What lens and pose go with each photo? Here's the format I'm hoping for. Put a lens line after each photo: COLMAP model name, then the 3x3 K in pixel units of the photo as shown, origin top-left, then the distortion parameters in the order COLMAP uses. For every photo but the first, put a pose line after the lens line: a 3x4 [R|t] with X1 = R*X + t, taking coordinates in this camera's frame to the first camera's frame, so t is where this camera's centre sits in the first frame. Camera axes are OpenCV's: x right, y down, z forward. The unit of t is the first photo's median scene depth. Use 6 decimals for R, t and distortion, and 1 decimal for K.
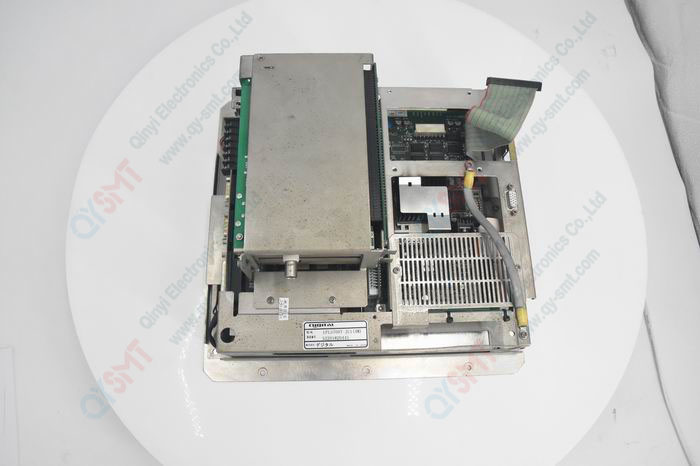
lens RADIAL K [[483.3, 0, 354.7], [0, 483.3, 234.3], [0, 0, 1]] dist [0.001101, -0.000250]
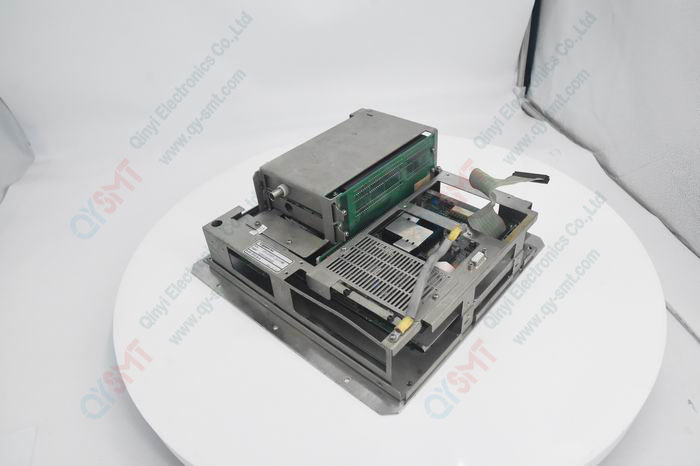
lens RADIAL K [[483.3, 0, 354.7], [0, 483.3, 234.3], [0, 0, 1]] dist [0.001101, -0.000250]
pose [[0.730210, 0.357908, -0.581975, 0.746947], [-0.619182, 0.706732, -0.342261, 0.420273], [0.288803, 0.610271, 0.737673, 0.138966]]
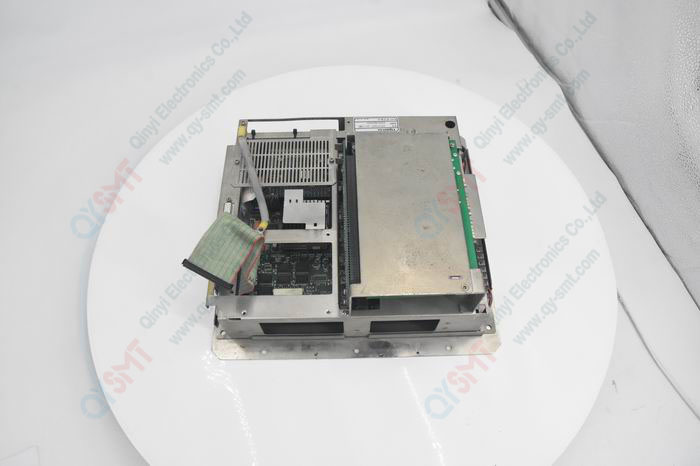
lens RADIAL K [[483.3, 0, 354.7], [0, 483.3, 234.3], [0, 0, 1]] dist [0.001101, -0.000250]
pose [[-0.999467, -0.014433, -0.029274, 0.058318], [-0.012752, -0.652950, 0.757293, -1.028810], [-0.030044, 0.757263, 0.652419, 0.293674]]
